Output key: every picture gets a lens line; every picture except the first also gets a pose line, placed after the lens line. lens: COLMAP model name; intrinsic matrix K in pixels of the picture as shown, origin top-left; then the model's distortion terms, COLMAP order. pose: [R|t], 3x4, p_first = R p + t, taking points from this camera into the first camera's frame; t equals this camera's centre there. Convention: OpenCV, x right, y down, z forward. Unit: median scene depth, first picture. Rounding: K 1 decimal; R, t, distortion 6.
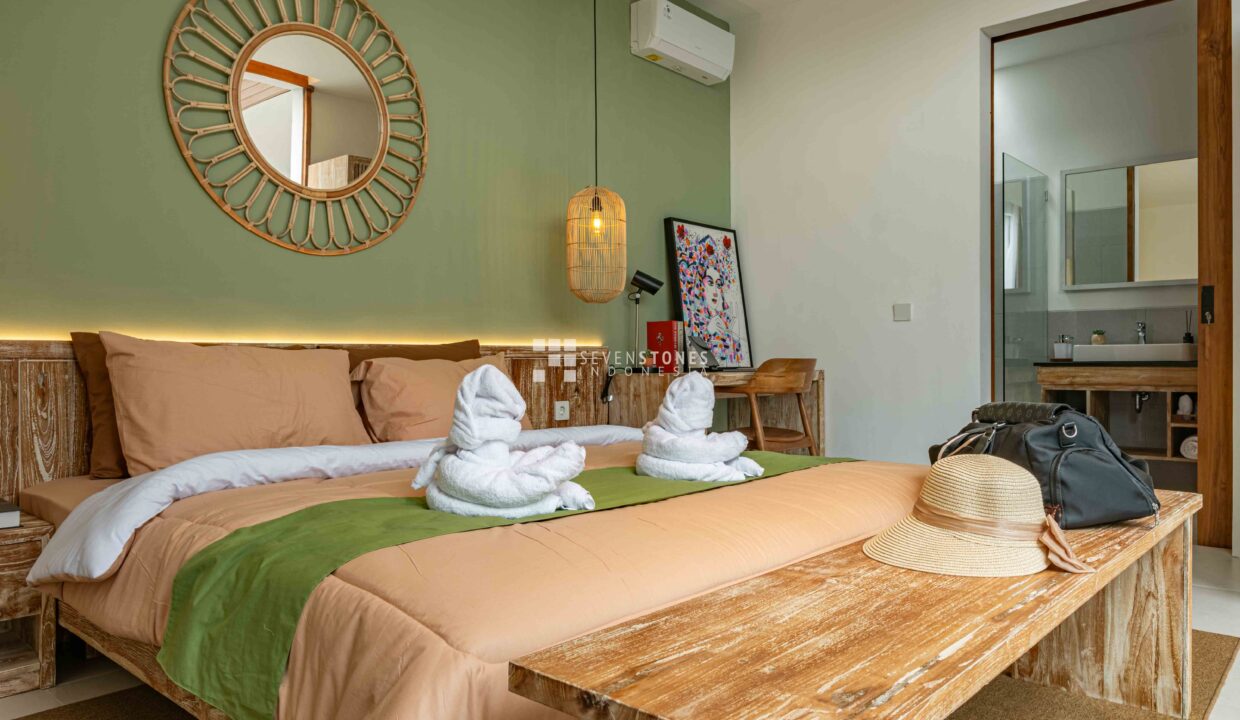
lens RADIAL K [[853.8, 0, 618.9], [0, 853.8, 356.9], [0, 0, 1]] dist [-0.004442, -0.004051]
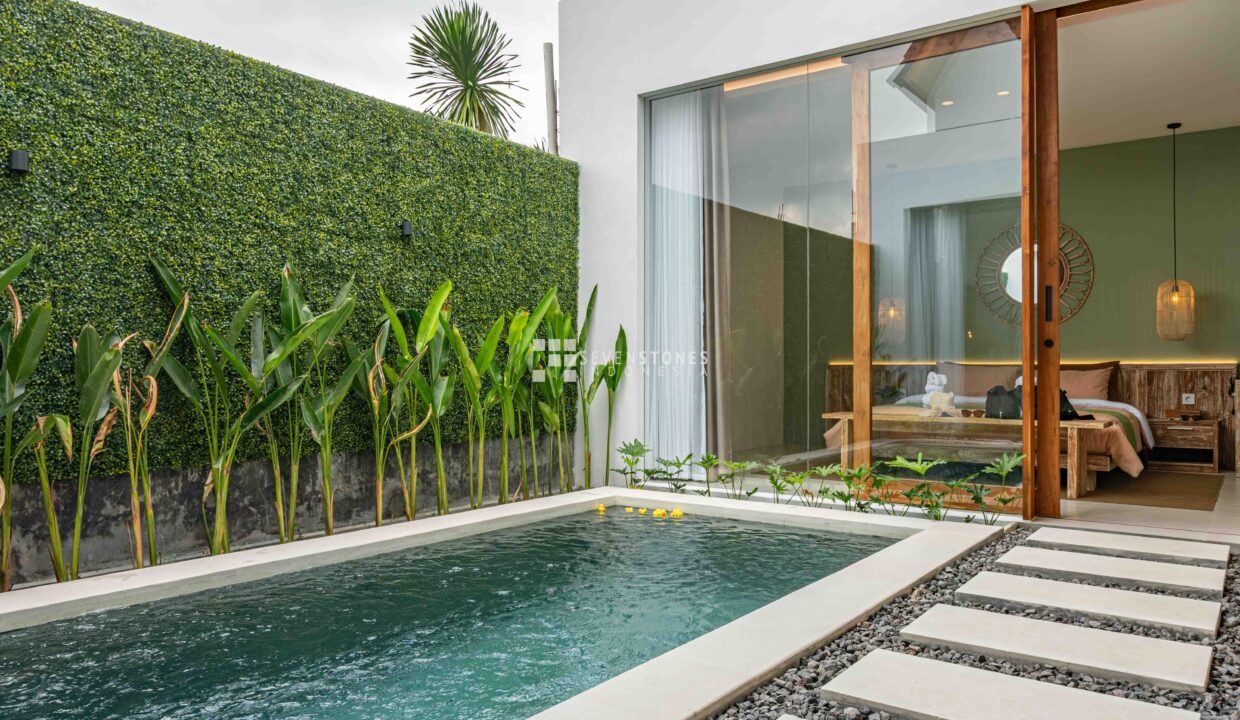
lens RADIAL K [[861.3, 0, 620.0], [0, 861.3, 360.0], [0, 0, 1]] dist [-0.004493, -0.001890]
pose [[0.079155, -0.005906, -0.996845, 1.395194], [-0.000164, 0.999982, -0.005938, -0.007554], [0.996862, 0.000634, 0.079153, -0.293445]]
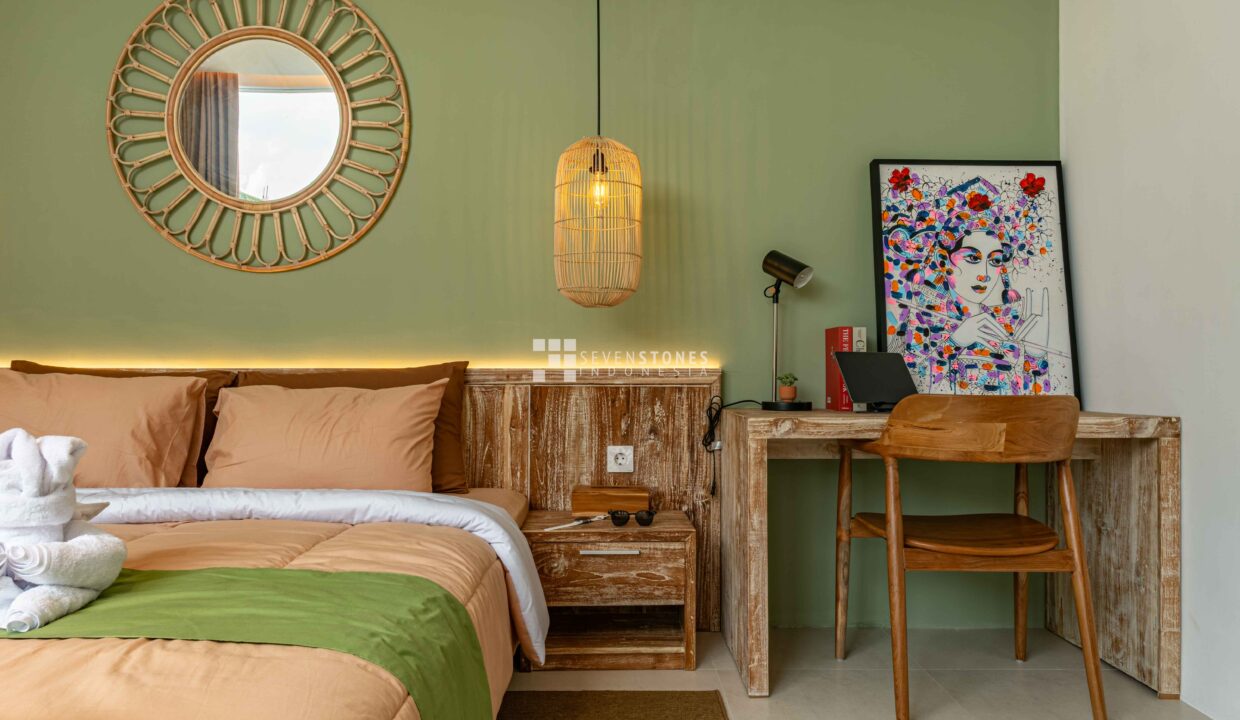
lens RADIAL K [[853.8, 0, 618.9], [0, 853.8, 356.9], [0, 0, 1]] dist [-0.004442, -0.004051]
pose [[0.669412, -0.002184, -0.742888, 0.389448], [-0.003095, 0.999979, -0.005729, -0.015408], [0.742885, 0.006134, 0.669391, 0.438030]]
